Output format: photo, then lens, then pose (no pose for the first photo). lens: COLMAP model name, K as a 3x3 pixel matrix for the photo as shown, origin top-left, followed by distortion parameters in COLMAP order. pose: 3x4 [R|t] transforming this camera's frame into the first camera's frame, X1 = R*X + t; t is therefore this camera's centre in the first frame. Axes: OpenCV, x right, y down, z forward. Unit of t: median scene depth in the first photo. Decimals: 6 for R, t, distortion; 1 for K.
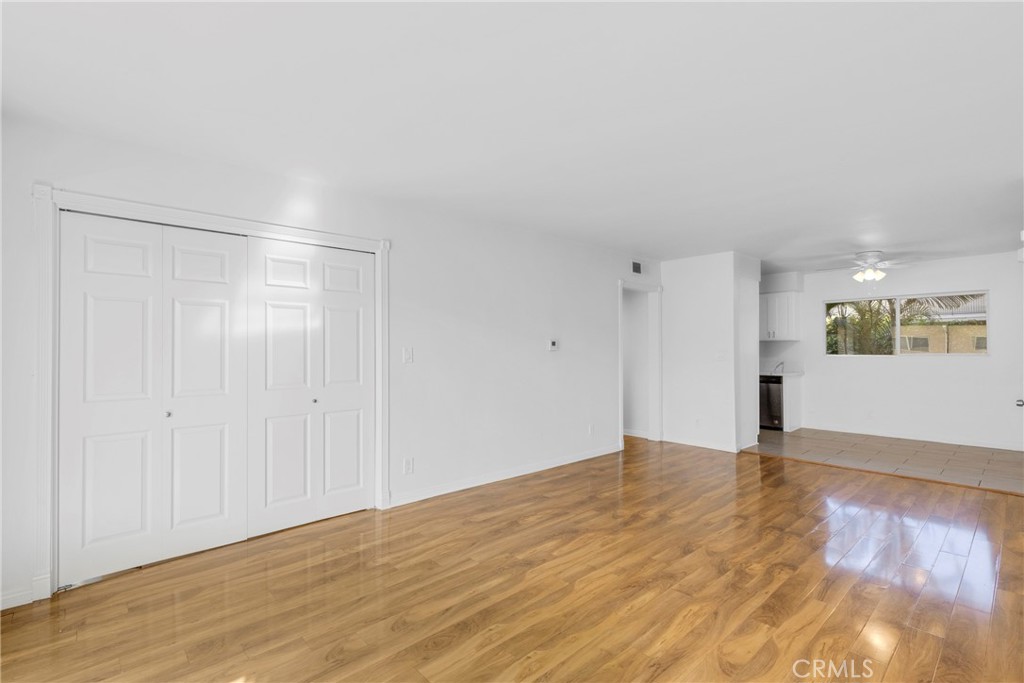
lens RADIAL K [[475.1, 0, 503.0], [0, 475.1, 339.8], [0, 0, 1]] dist [0.011566, -0.001099]
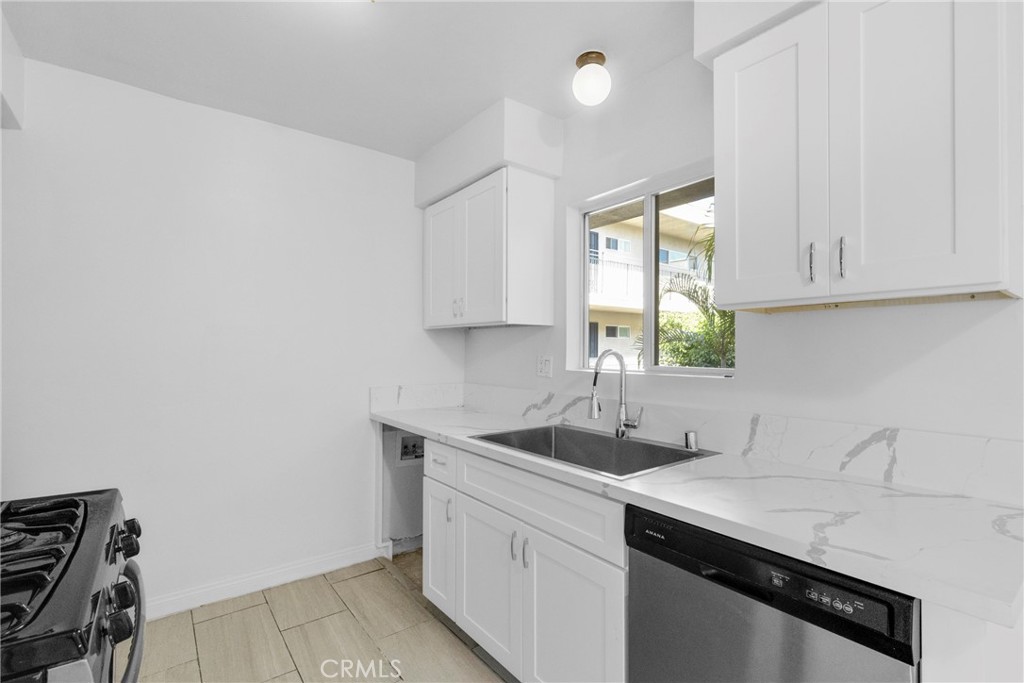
lens RADIAL K [[475.1, 0, 525.4], [0, 475.1, 347.2], [0, 0, 1]] dist [0.011566, -0.001099]
pose [[0.997004, 0.004847, -0.077195, 0.801831], [-0.003247, 0.999777, 0.020845, 0.024884], [0.077279, -0.020532, 0.996798, 1.402627]]
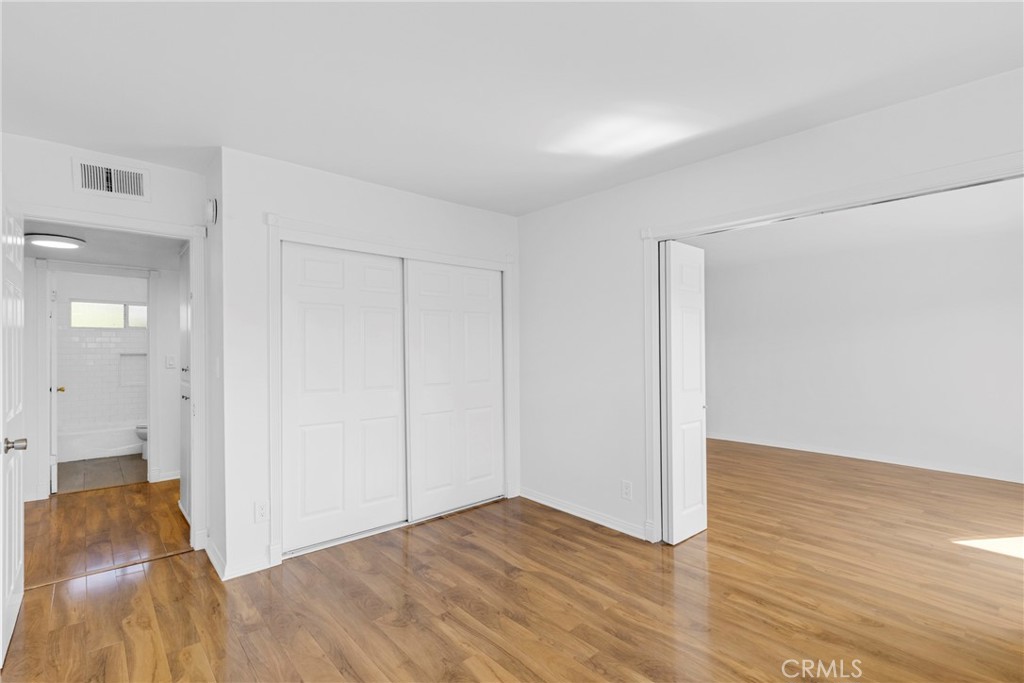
lens RADIAL K [[475.1, 0, 509.6], [0, 475.1, 350.9], [0, 0, 1]] dist [0.011566, -0.001099]
pose [[-0.006916, -0.000048, 0.999976, -0.907982], [-0.018582, 0.999827, -0.000080, 0.010252], [-0.999803, -0.018582, -0.006916, 1.037534]]
